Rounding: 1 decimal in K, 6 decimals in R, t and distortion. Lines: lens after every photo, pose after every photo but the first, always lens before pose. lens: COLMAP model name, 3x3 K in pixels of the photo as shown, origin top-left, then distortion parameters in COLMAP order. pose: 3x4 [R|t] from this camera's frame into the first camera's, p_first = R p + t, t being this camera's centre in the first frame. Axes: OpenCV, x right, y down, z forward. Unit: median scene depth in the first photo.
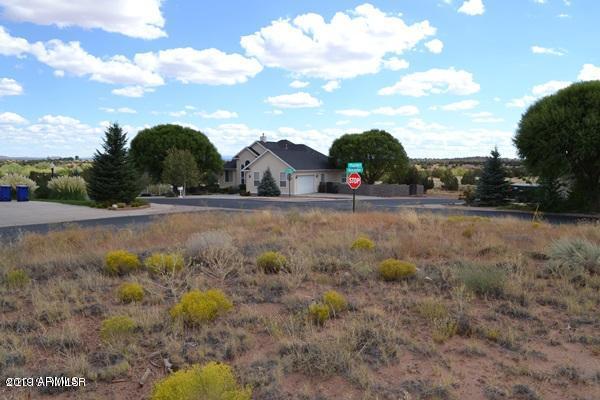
lens RADIAL K [[480.8, 0, 300.6], [0, 480.8, 214.0], [0, 0, 1]] dist [0.004420, 0.006525]
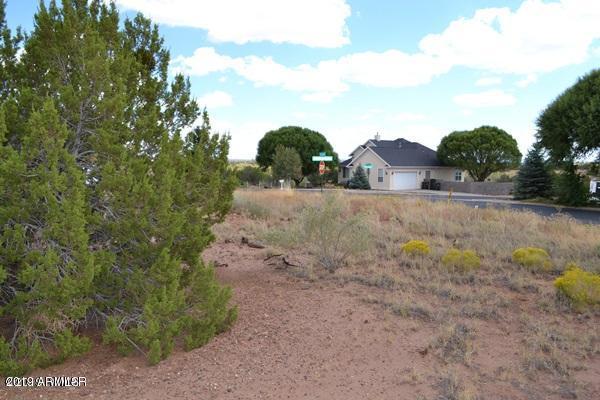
lens RADIAL K [[480.8, 0, 300.6], [0, 480.8, 214.0], [0, 0, 1]] dist [0.004420, 0.006525]
pose [[0.931070, 0.041937, -0.362421, 0.161136], [-0.043717, 0.999039, 0.003293, 0.014762], [0.362211, 0.012778, 0.932009, -0.037288]]
